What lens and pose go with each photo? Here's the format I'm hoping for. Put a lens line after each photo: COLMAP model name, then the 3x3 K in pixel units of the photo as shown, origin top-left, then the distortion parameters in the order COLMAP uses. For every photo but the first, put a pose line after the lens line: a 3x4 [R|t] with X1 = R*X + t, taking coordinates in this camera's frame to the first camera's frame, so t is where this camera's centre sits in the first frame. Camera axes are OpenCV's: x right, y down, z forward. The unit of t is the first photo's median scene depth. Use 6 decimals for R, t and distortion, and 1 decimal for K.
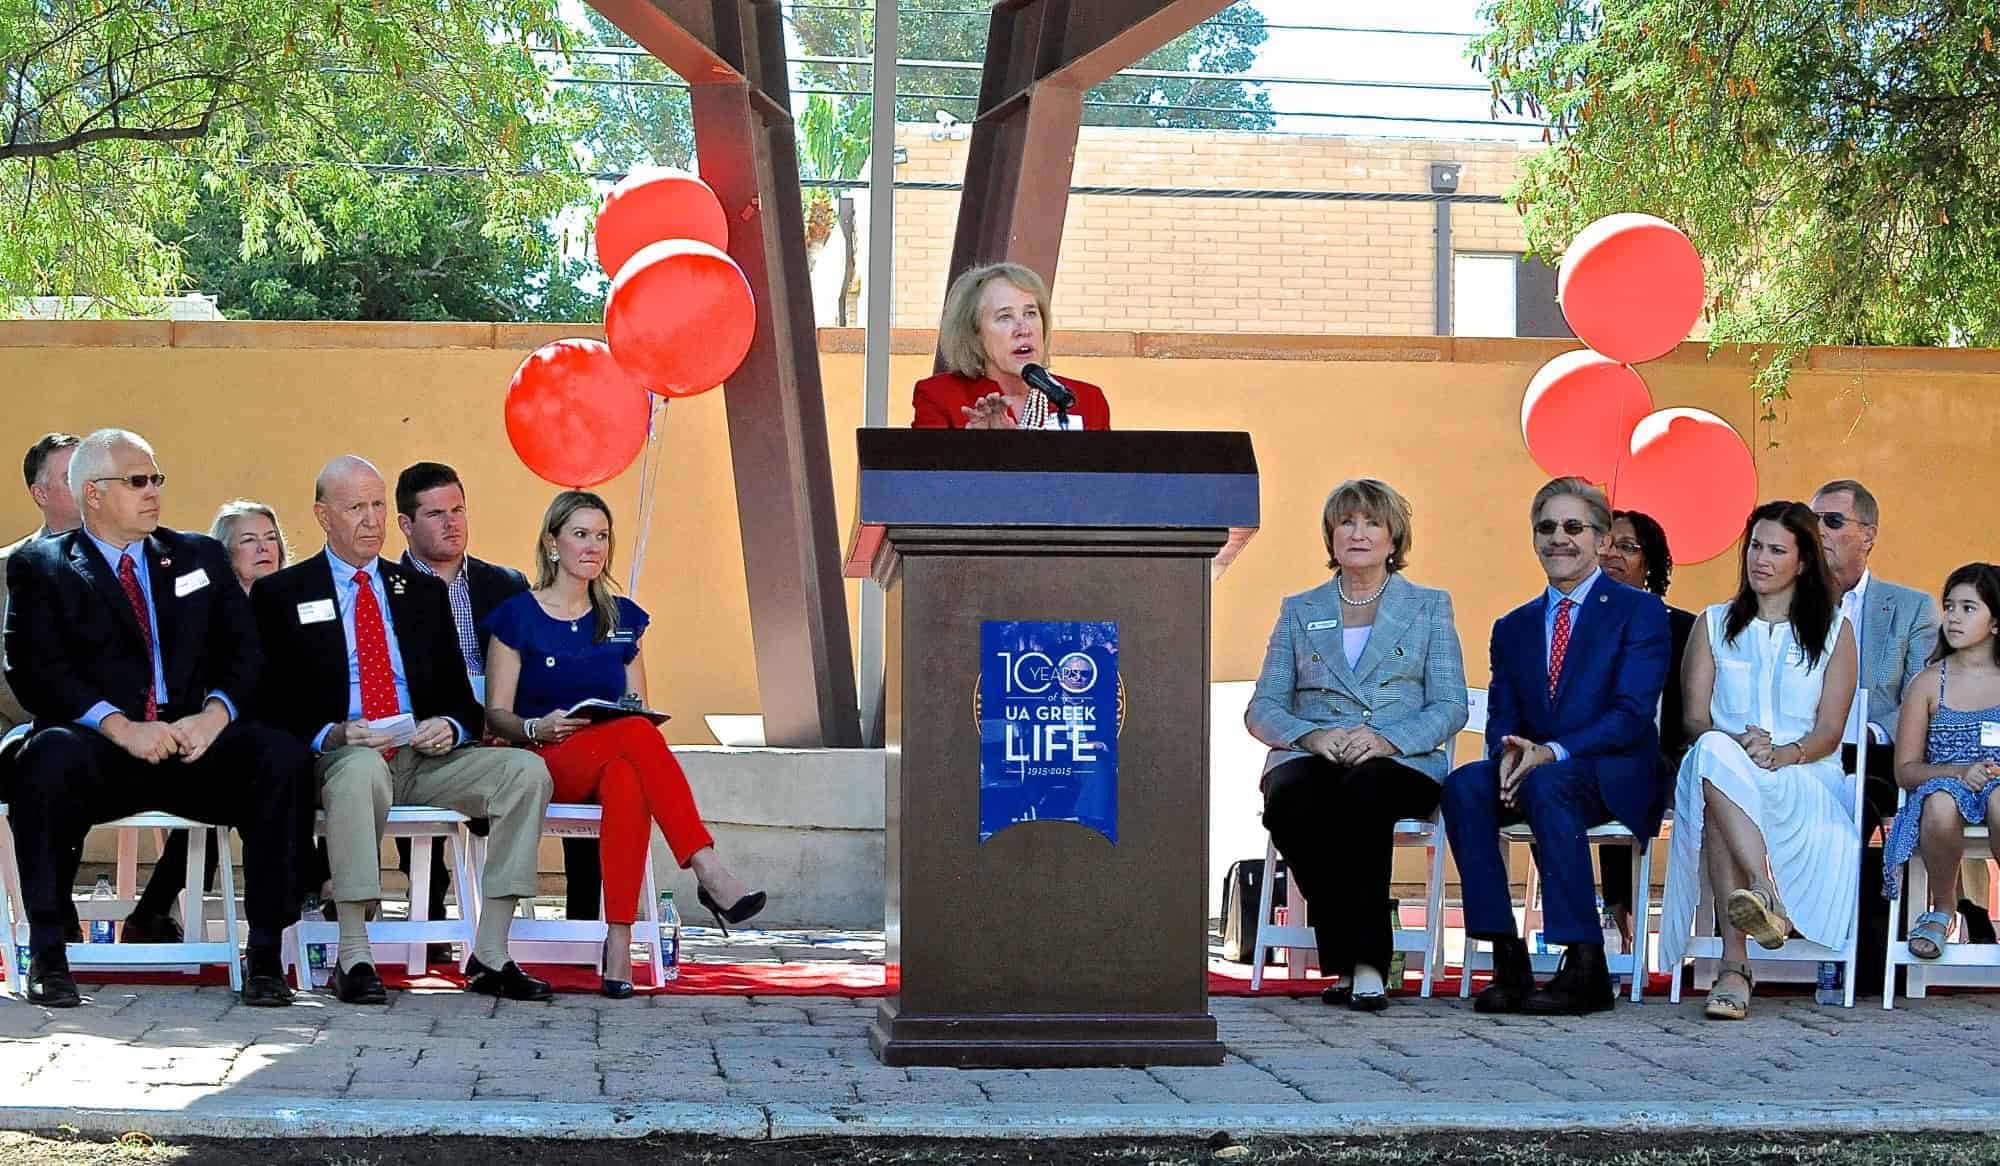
lens RADIAL K [[4392.0, 0, 996.1], [0, 4392.0, 519.0], [0, 0, 1]] dist [-0.355061, -0.254197]
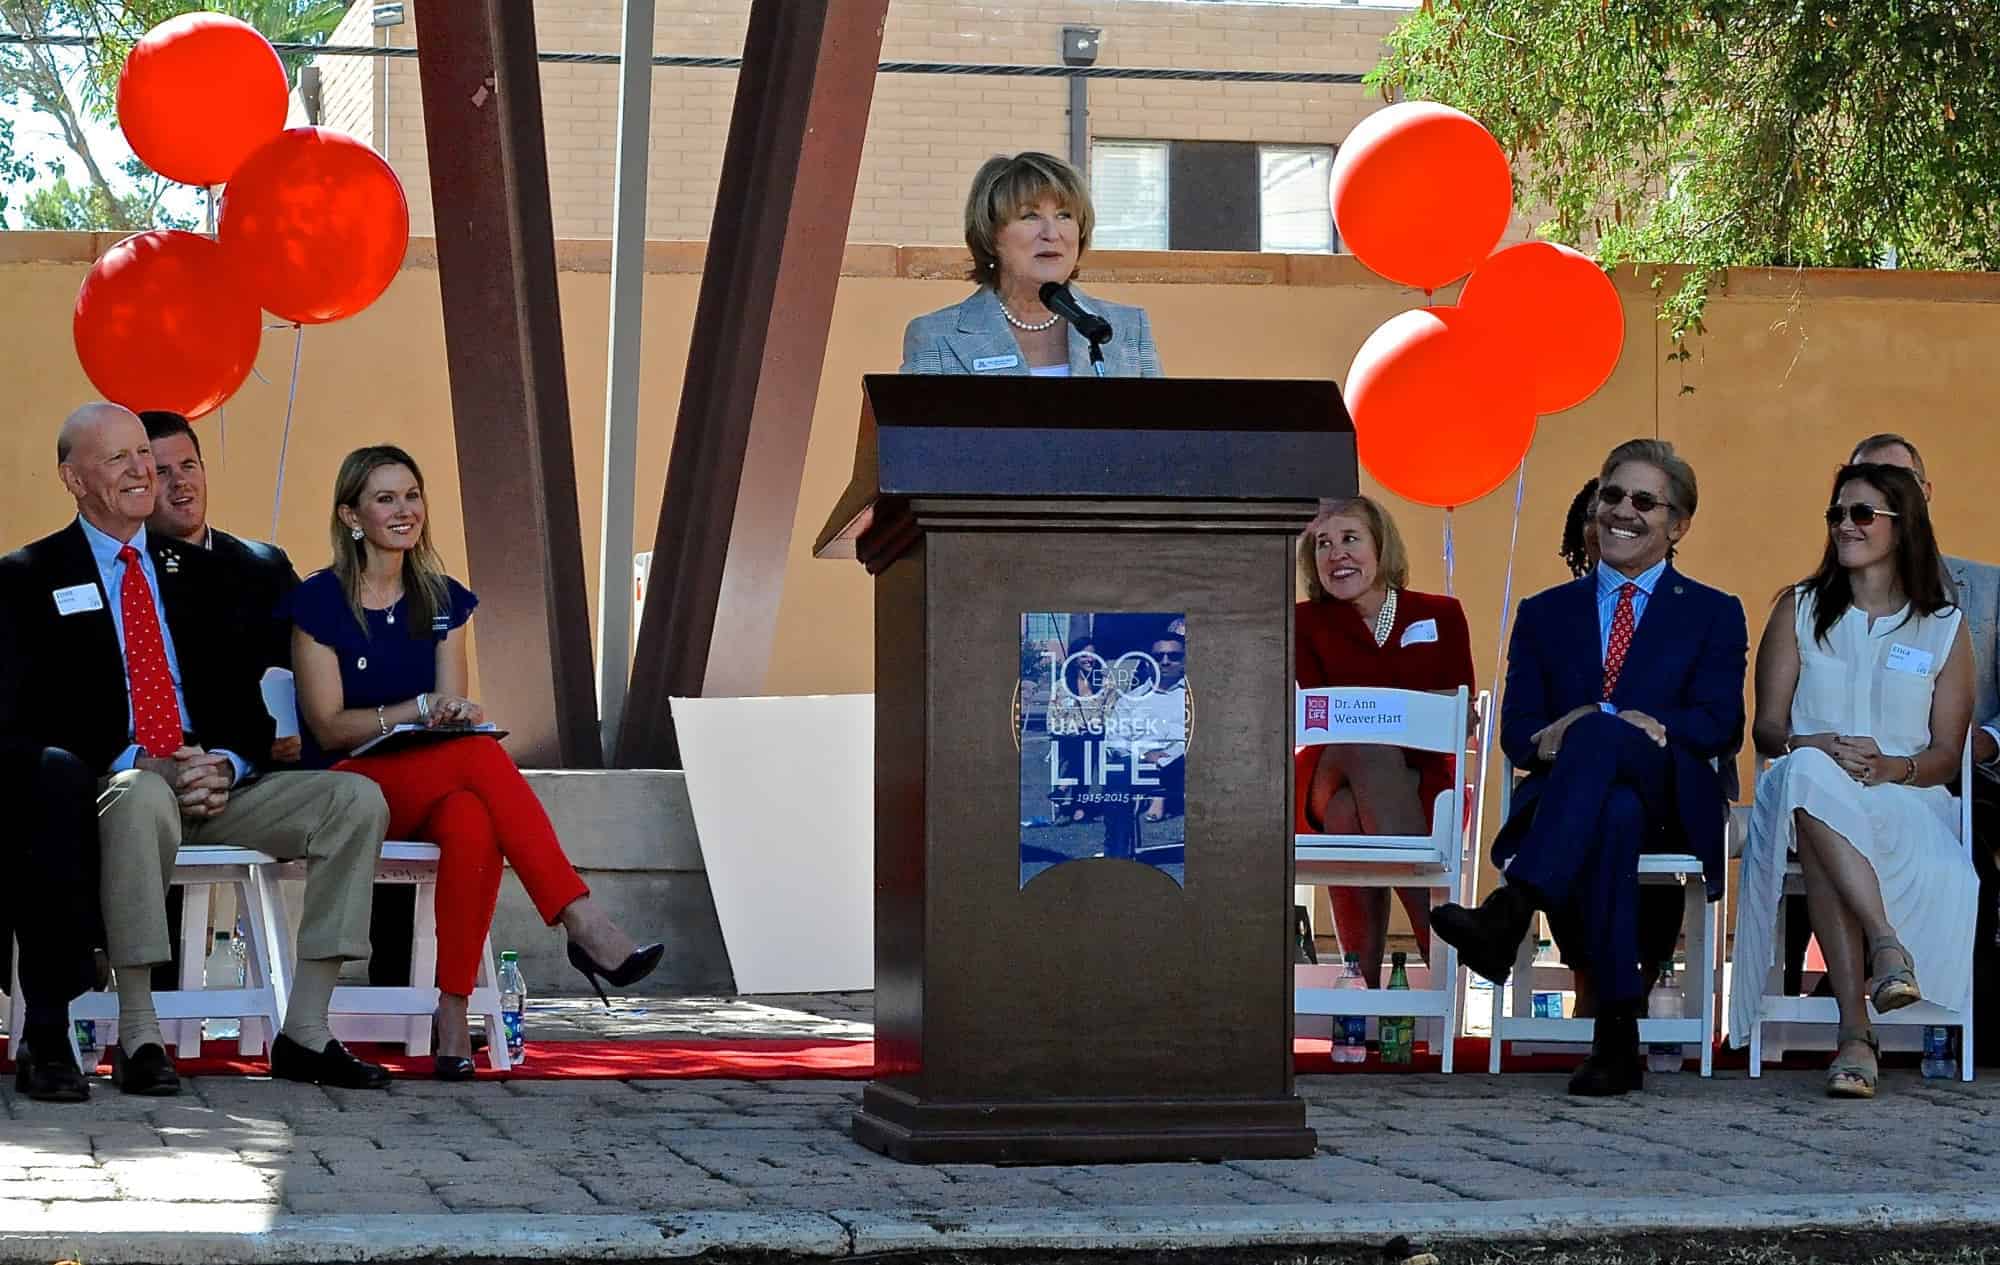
lens RADIAL K [[5601.2, 0, 998.2], [0, 5601.2, 539.2], [0, 0, 1]] dist [-0.351660, -0.670746]
pose [[0.993102, 0.000331, 0.117250, -0.111912], [-0.001742, 0.999927, 0.011927, -0.002299], [-0.117238, -0.012049, 0.993031, -0.022089]]
